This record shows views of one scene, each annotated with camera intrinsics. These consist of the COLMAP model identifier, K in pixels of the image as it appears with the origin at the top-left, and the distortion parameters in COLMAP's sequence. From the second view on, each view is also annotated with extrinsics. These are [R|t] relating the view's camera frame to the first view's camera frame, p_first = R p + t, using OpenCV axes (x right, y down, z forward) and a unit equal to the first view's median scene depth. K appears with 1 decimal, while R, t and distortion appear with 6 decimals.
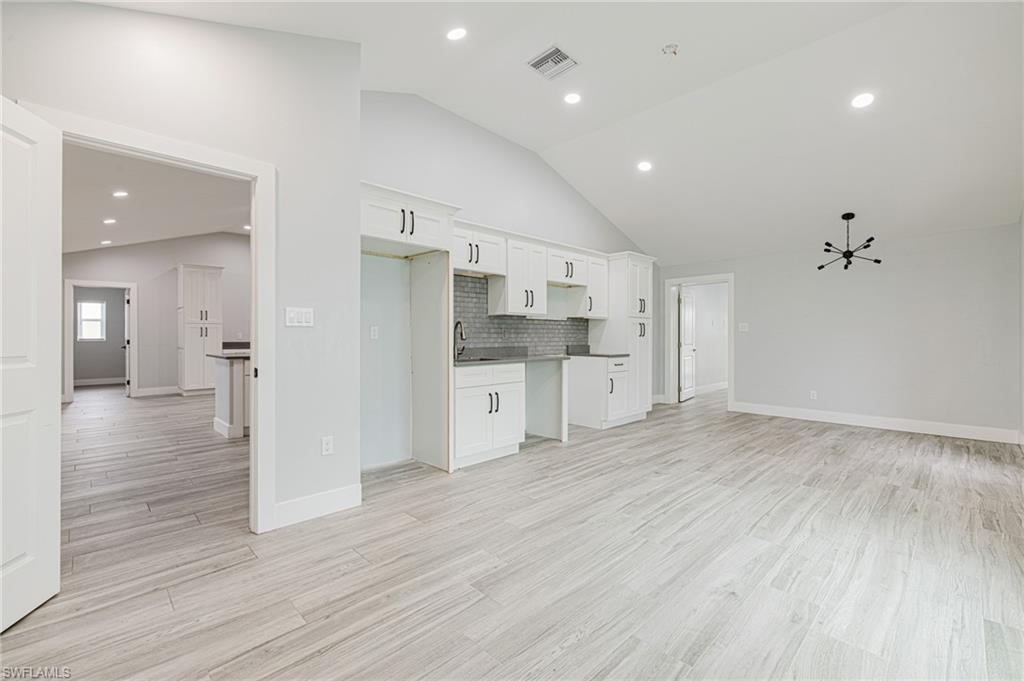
lens RADIAL K [[440.0, 0, 513.3], [0, 440.0, 332.8], [0, 0, 1]] dist [0.002823, 0.000075]
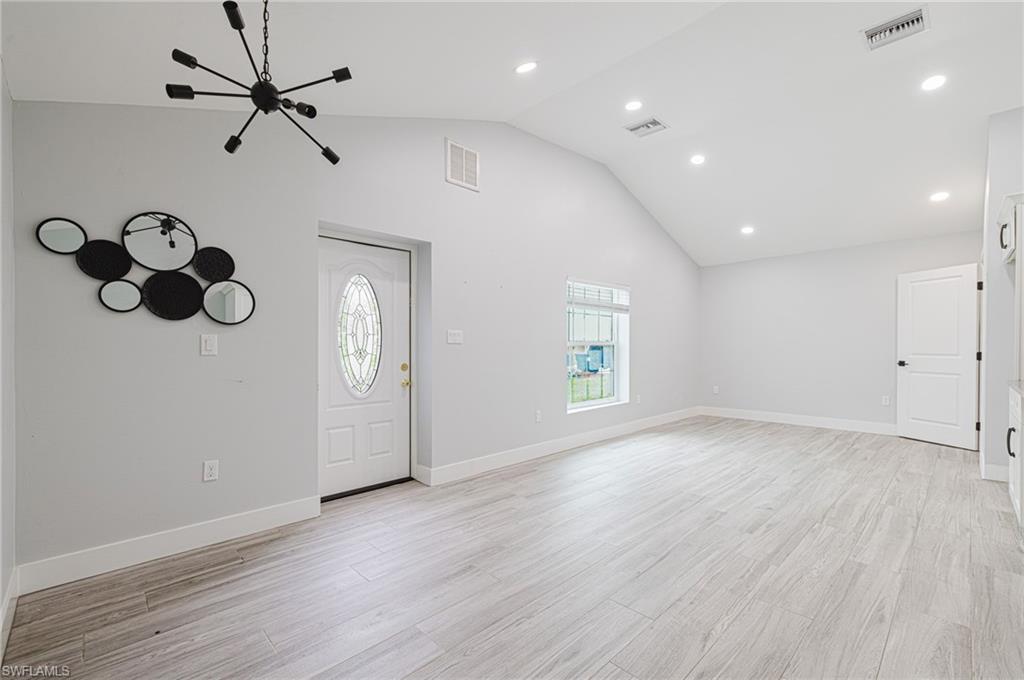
lens RADIAL K [[440.0, 0, 518.1], [0, 440.0, 346.4], [0, 0, 1]] dist [0.002823, 0.000075]
pose [[-0.999985, 0.005388, 0.000947, 0.778805], [0.005379, 0.999943, -0.009232, 0.006830], [-0.000997, -0.009227, -0.999957, 1.779111]]
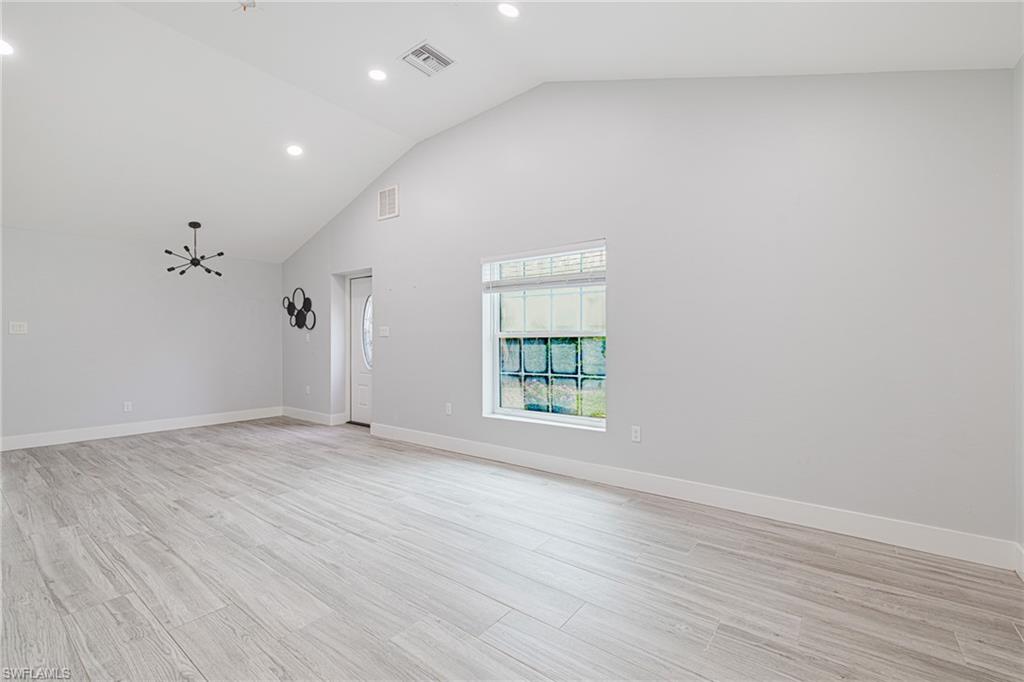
lens RADIAL K [[440.0, 0, 514.6], [0, 440.0, 339.9], [0, 0, 1]] dist [0.002823, 0.000075]
pose [[-0.145503, 0.005208, 0.989344, -0.500690], [-0.010516, 0.999922, -0.006810, 0.005131], [-0.989302, -0.011395, -0.145437, 0.558215]]
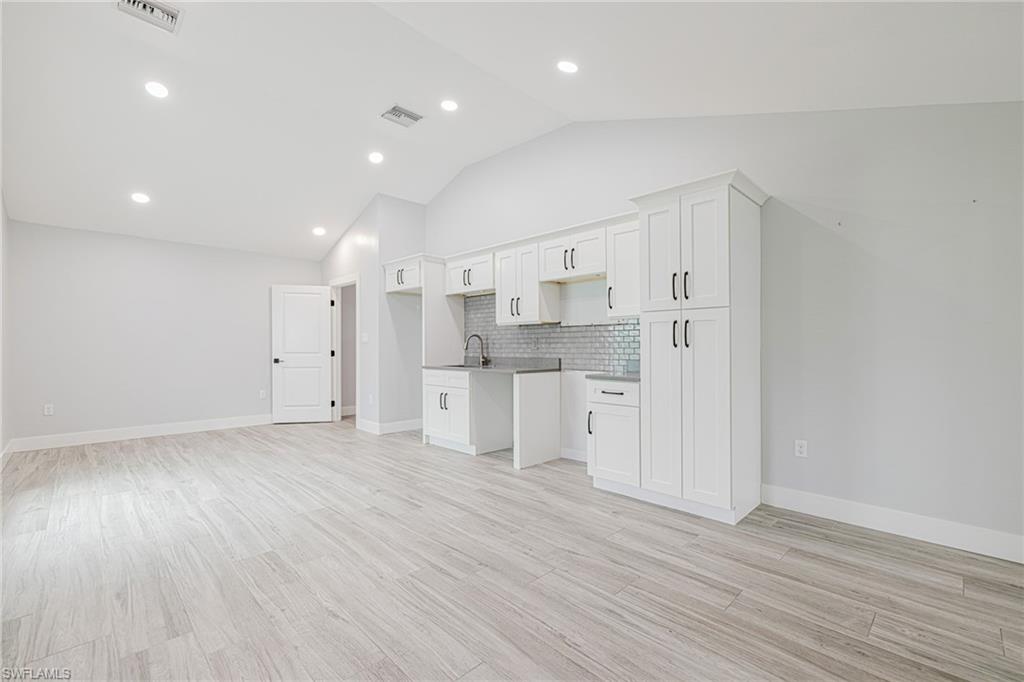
lens RADIAL K [[440.0, 0, 510.4], [0, 440.0, 348.7], [0, 0, 1]] dist [0.002823, 0.000075]
pose [[-0.003525, 0.003999, -0.999986, 1.216648], [0.008985, 0.999952, 0.003967, 0.010727], [0.999953, -0.008971, -0.003561, 1.231411]]
